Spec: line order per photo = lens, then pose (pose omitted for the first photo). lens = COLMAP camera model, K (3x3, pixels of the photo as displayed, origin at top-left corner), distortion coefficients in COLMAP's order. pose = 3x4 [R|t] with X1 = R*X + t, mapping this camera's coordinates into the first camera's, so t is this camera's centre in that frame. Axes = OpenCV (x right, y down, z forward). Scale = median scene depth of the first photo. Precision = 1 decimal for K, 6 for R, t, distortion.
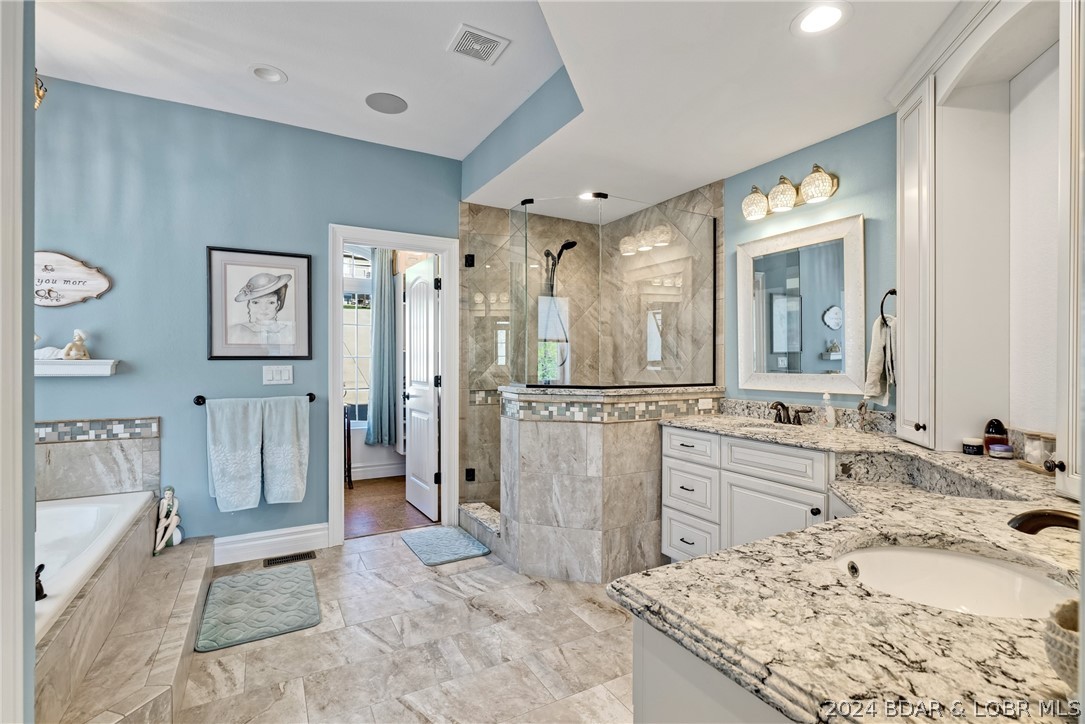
lens RADIAL K [[490.8, 0, 542.1], [0, 490.8, 362.3], [0, 0, 1]] dist [0.000006, 0.000006]
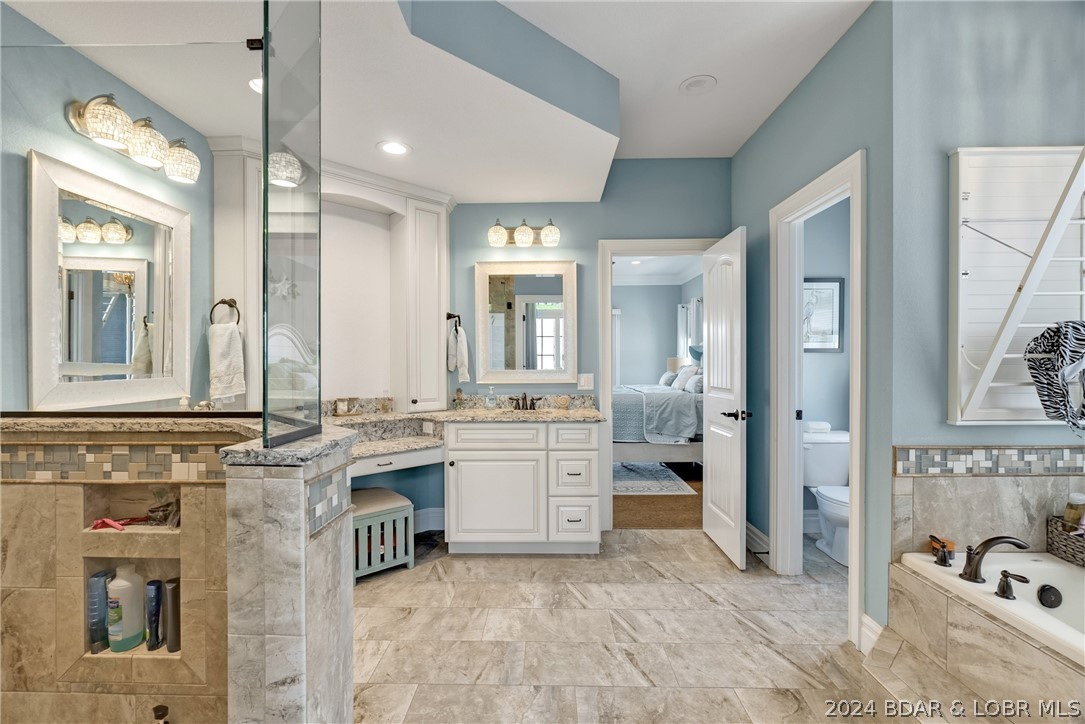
lens RADIAL K [[490.8, 0, 541.1], [0, 490.8, 361.1], [0, 0, 1]] dist [0.000006, 0.000006]
pose [[-0.862634, -0.002312, 0.505823, -0.573676], [-0.000714, 0.999994, 0.003352, -0.006306], [-0.505828, 0.002530, -0.862631, 1.891103]]
